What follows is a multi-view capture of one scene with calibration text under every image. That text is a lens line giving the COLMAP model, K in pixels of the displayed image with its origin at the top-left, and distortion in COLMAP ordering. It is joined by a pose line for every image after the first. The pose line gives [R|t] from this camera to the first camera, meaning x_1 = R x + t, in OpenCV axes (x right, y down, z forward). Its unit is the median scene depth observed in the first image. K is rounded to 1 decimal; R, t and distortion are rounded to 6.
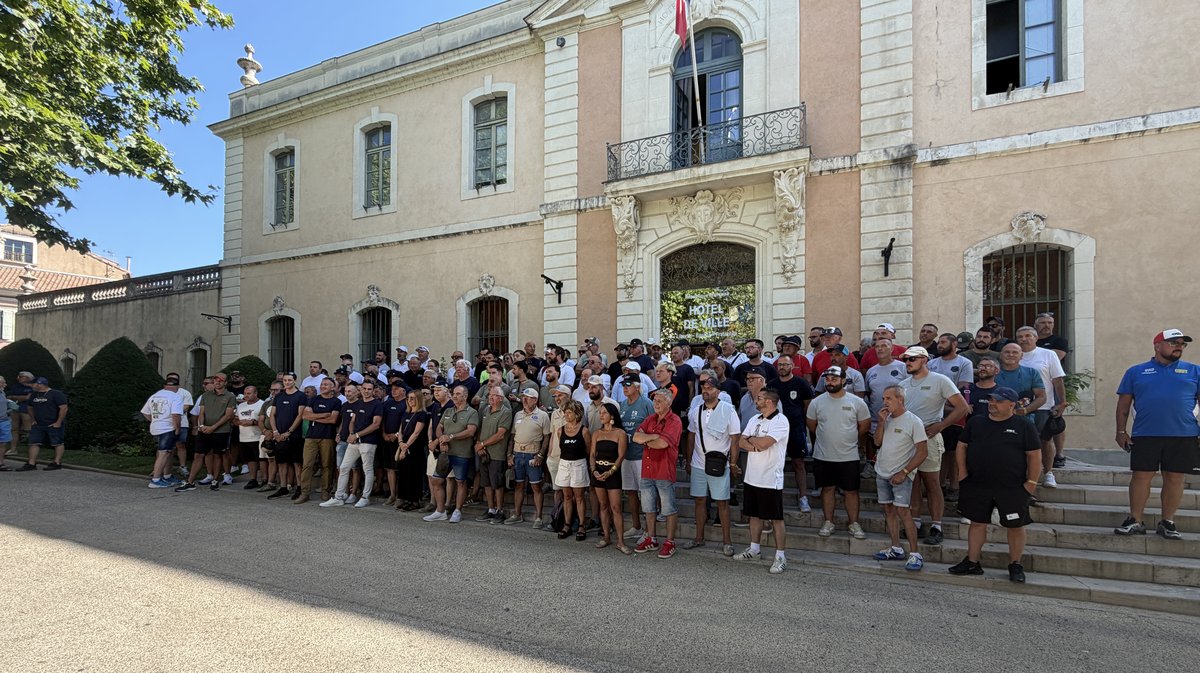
lens RADIAL K [[519.0, 0, 607.8], [0, 519.0, 424.6], [0, 0, 1]] dist [0.002819, -0.000476]
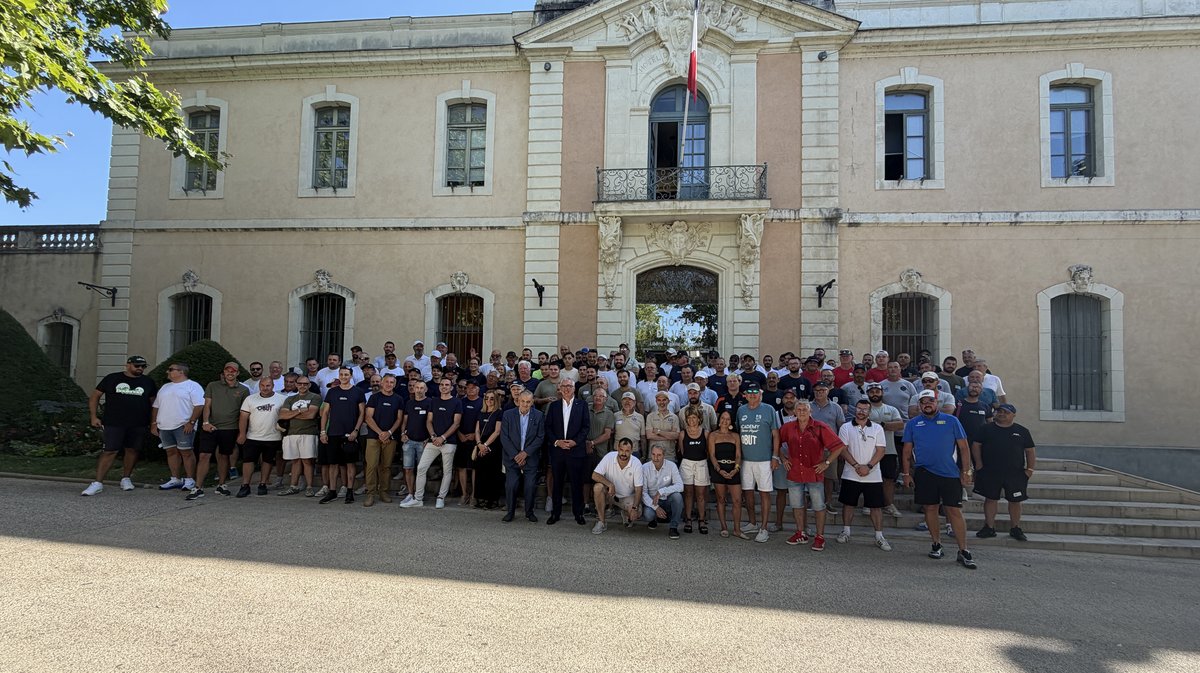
lens RADIAL K [[481.1, 0, 604.9], [0, 481.1, 403.7], [0, 0, 1]] dist [0.002858, -0.000260]
pose [[0.956112, 0.017009, 0.292508, -0.287486], [-0.010423, 0.999656, -0.024058, -0.012376], [-0.292817, 0.019953, 0.955960, 0.022724]]
